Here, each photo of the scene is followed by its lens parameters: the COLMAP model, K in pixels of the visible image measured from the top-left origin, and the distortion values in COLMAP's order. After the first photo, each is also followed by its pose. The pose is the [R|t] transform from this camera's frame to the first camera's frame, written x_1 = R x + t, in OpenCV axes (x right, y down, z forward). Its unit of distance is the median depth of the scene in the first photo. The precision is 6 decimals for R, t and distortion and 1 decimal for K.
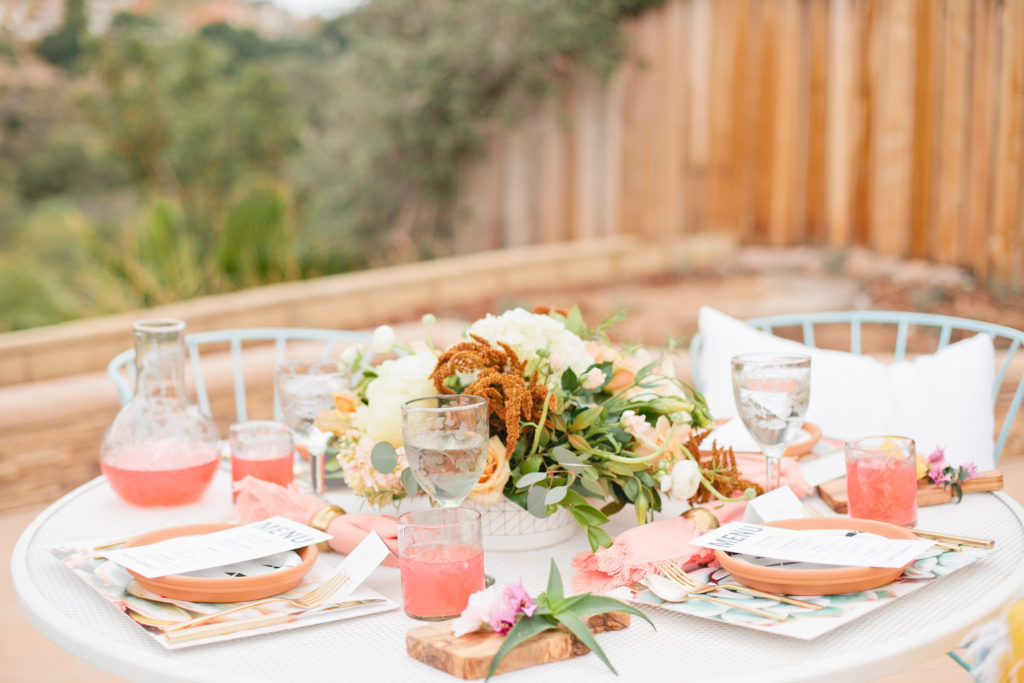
lens RADIAL K [[1546.4, 0, 512.6], [0, 1546.4, 341.3], [0, 0, 1]] dist [-0.141022, -0.092474]
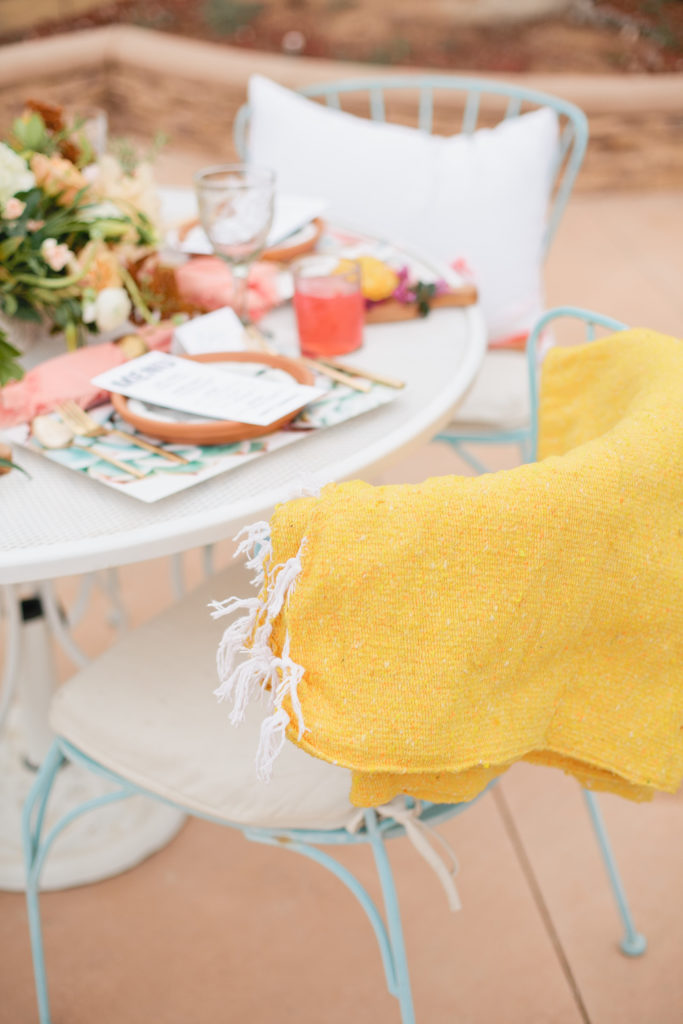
lens RADIAL K [[1546.4, 0, 340.8], [0, 1546.4, 514.0], [0, 0, 1]] dist [-0.141022, -0.092474]
pose [[0.999933, 0.010972, -0.003609, 0.285953], [-0.009161, 0.943662, 0.330784, -0.123988], [0.007036, -0.330729, 0.943700, 0.019155]]
